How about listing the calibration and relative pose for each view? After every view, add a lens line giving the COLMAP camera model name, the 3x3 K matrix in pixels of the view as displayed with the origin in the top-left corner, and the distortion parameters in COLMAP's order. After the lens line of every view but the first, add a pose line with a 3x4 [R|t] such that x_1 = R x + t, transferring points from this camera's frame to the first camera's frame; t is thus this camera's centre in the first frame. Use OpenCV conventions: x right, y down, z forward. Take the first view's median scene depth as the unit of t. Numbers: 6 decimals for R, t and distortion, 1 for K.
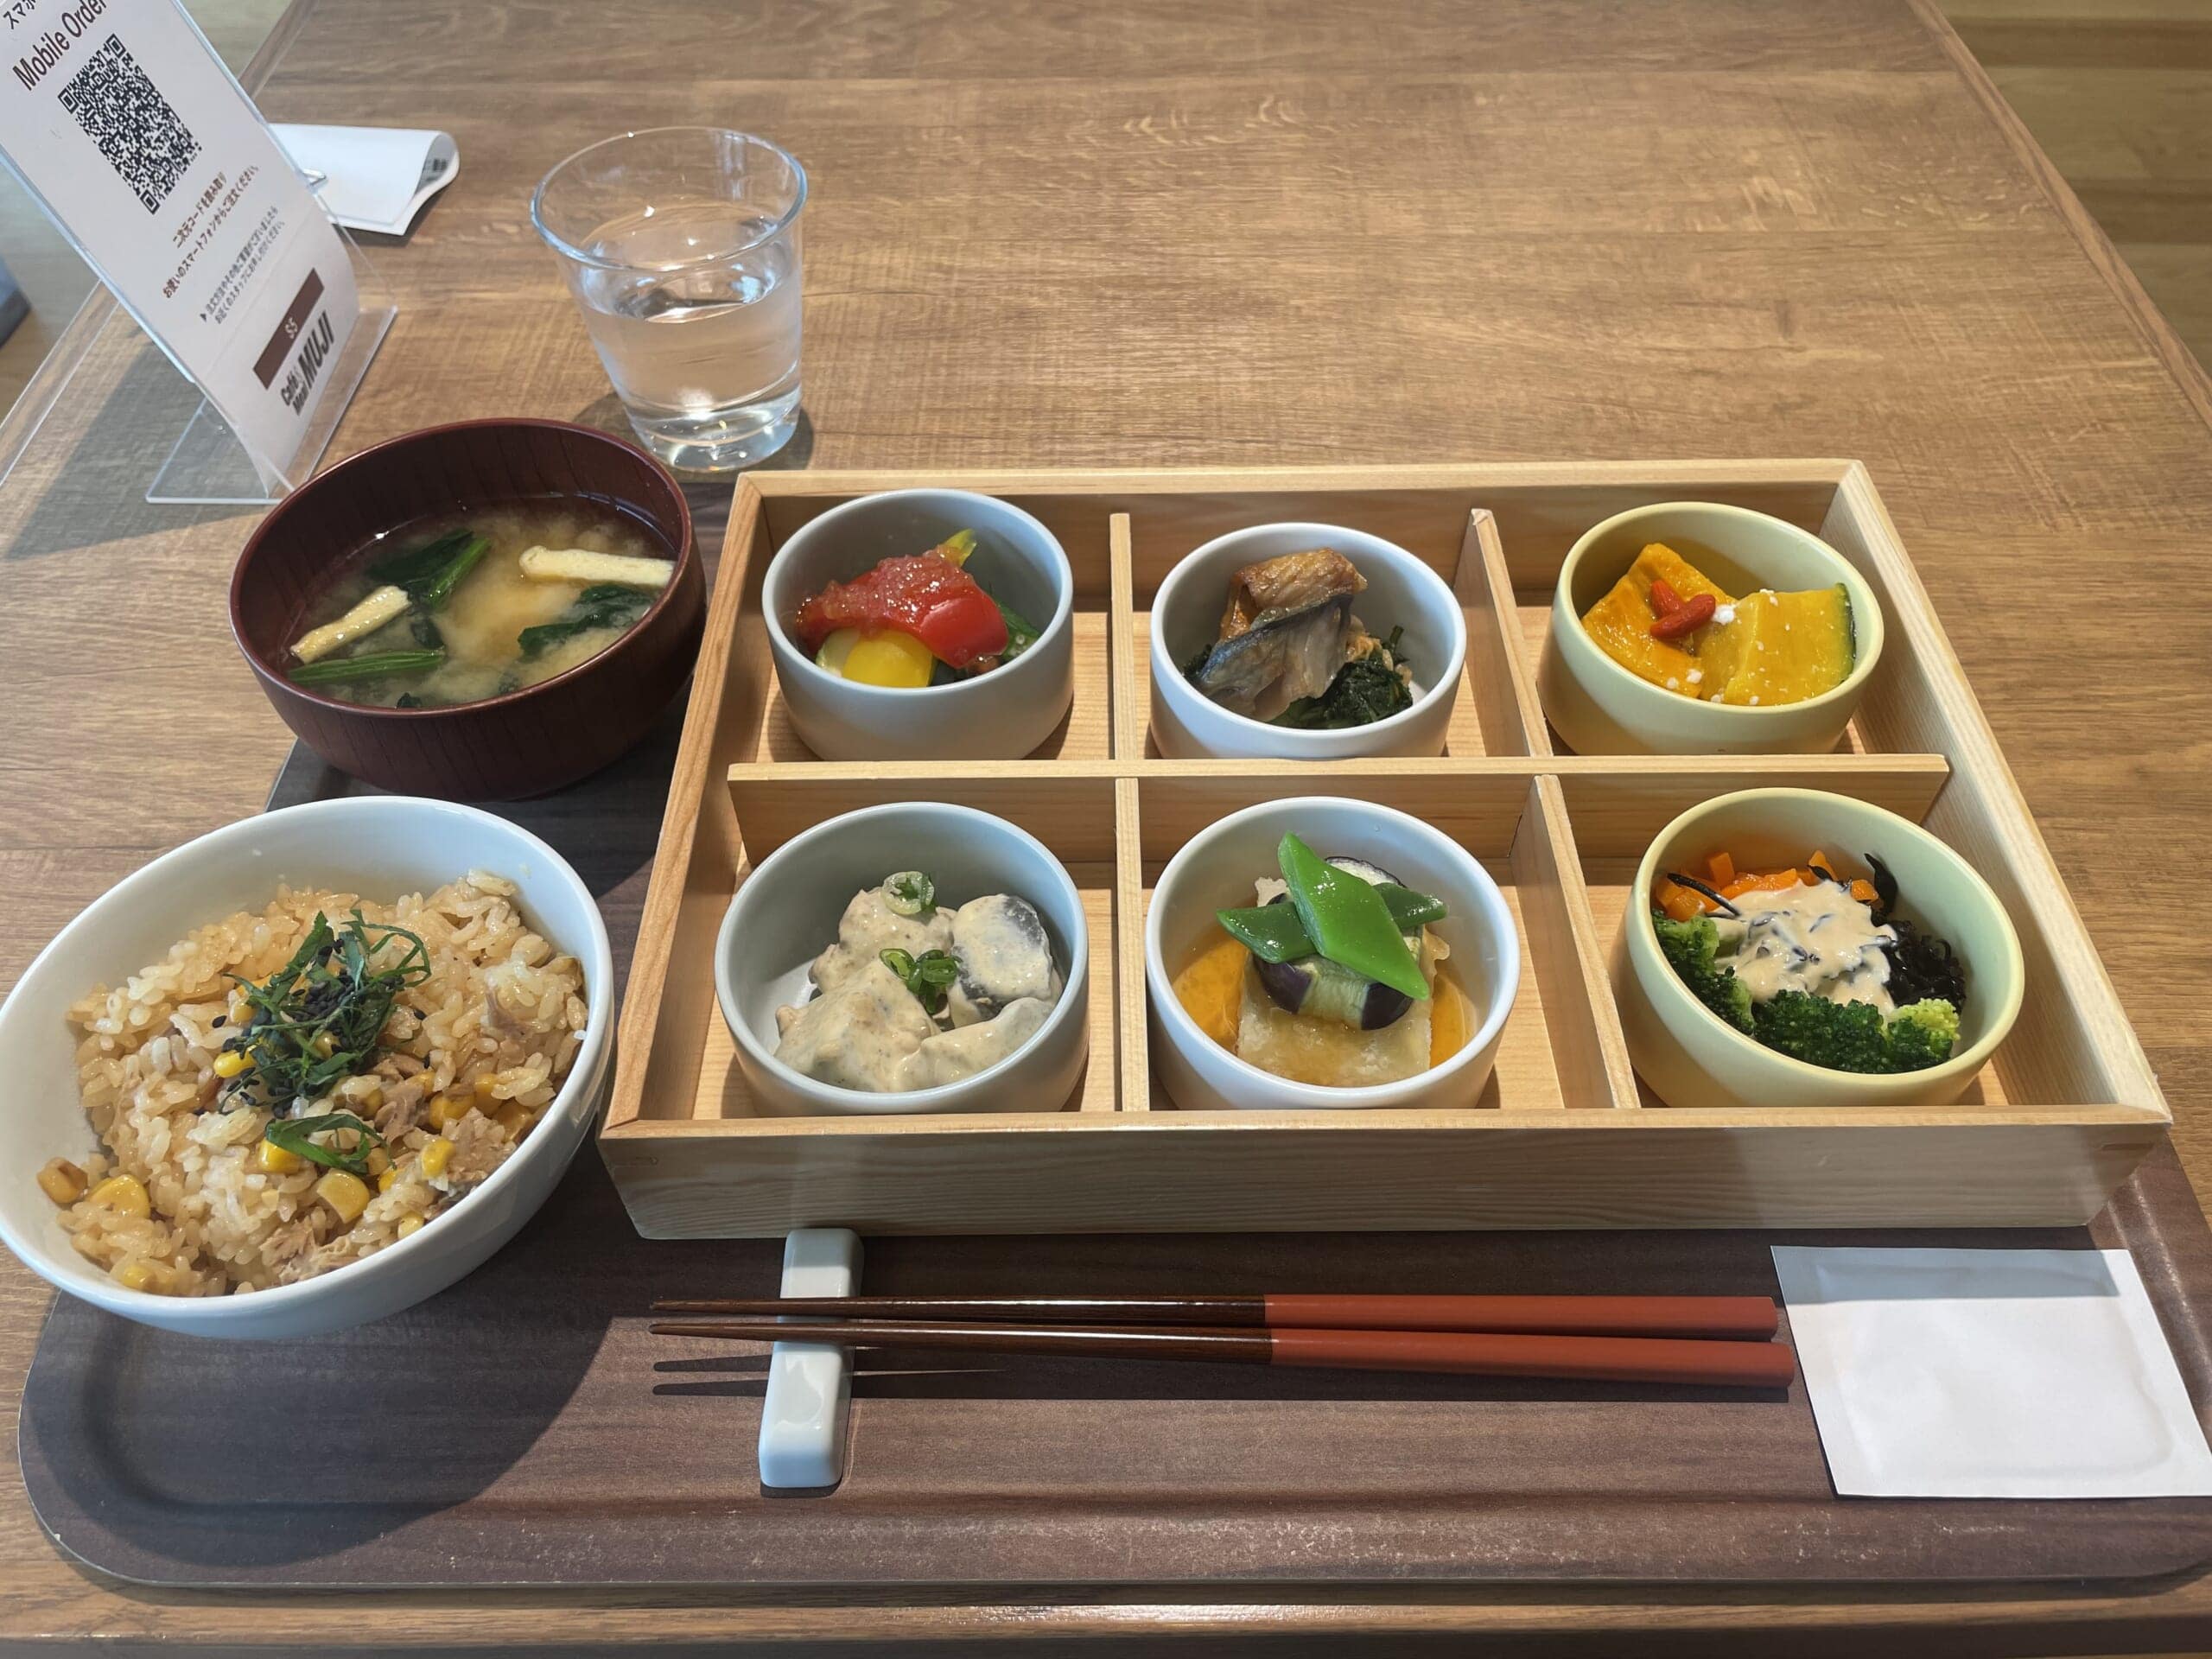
lens RADIAL K [[1663.3, 0, 1106.0], [0, 1663.3, 829.5], [0, 0, 1]] dist [0.067195, -0.092529]
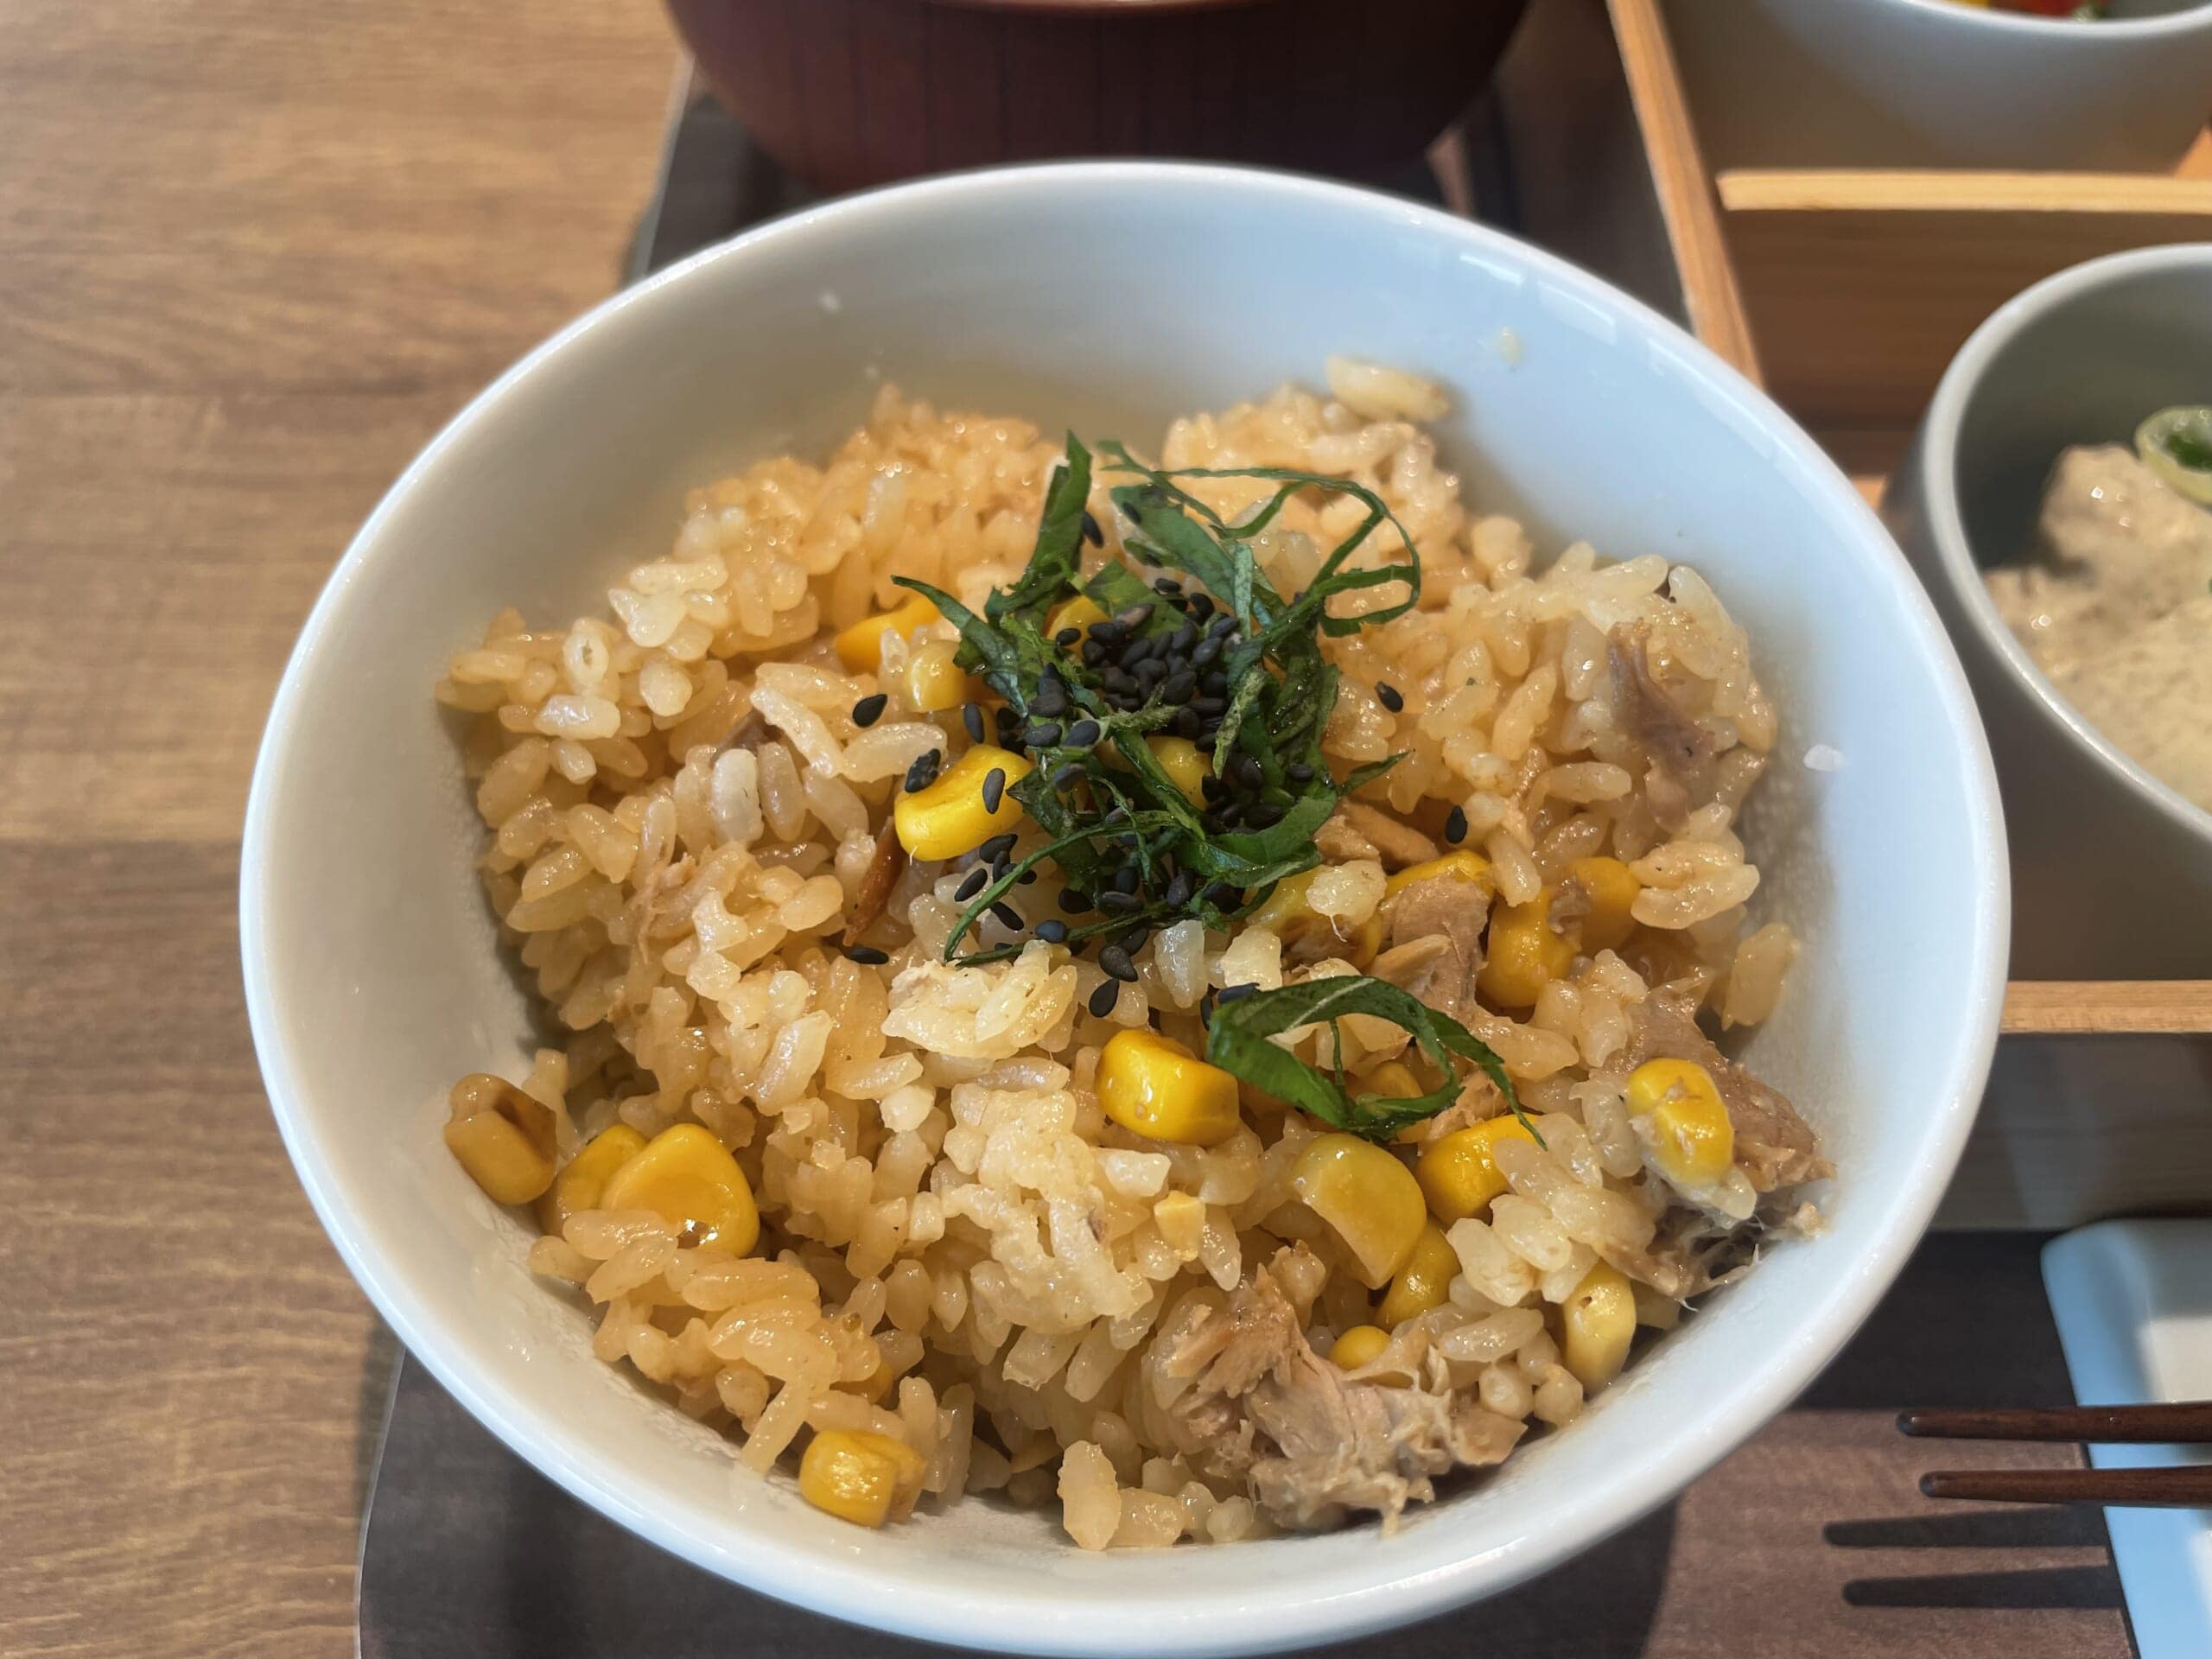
lens RADIAL K [[1755.3, 0, 1149.4], [0, 1755.3, 833.8], [0, 0, 1]] dist [0.065001, -0.124295]
pose [[0.999945, 0.009001, 0.005458, -0.355282], [-0.009709, 0.988999, 0.147606, 0.063388], [-0.004069, -0.147651, 0.989031, 0.464971]]
